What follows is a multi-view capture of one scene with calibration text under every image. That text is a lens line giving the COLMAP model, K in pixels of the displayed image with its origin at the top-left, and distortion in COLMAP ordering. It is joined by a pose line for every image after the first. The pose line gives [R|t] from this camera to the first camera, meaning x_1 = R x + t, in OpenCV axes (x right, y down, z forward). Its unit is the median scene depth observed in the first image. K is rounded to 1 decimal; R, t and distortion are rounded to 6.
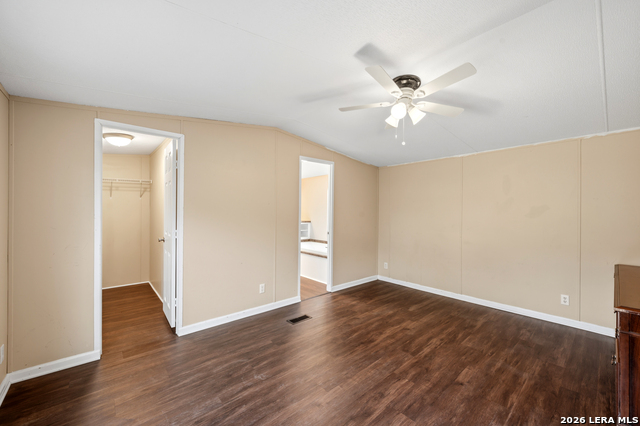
lens RADIAL K [[258.1, 0, 321.4], [0, 258.1, 206.9], [0, 0, 1]] dist [-0.001216, -0.000130]
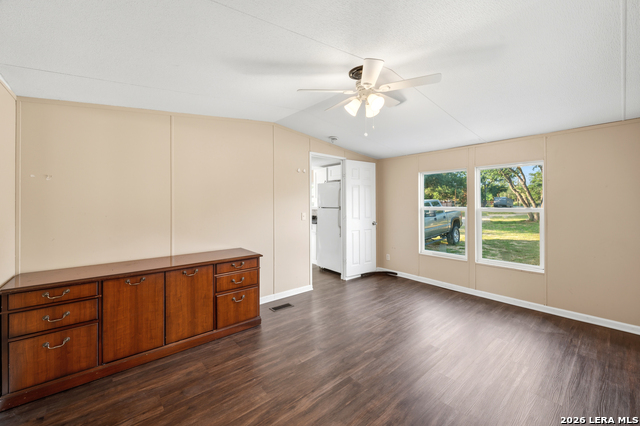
lens RADIAL K [[258.1, 0, 321.4], [0, 258.1, 206.9], [0, 0, 1]] dist [-0.001216, -0.000130]
pose [[-0.999882, -0.003889, 0.014837, 0.408868], [-0.003948, 0.999984, -0.003934, 0.026138], [-0.014822, -0.003992, -0.999882, 1.717472]]
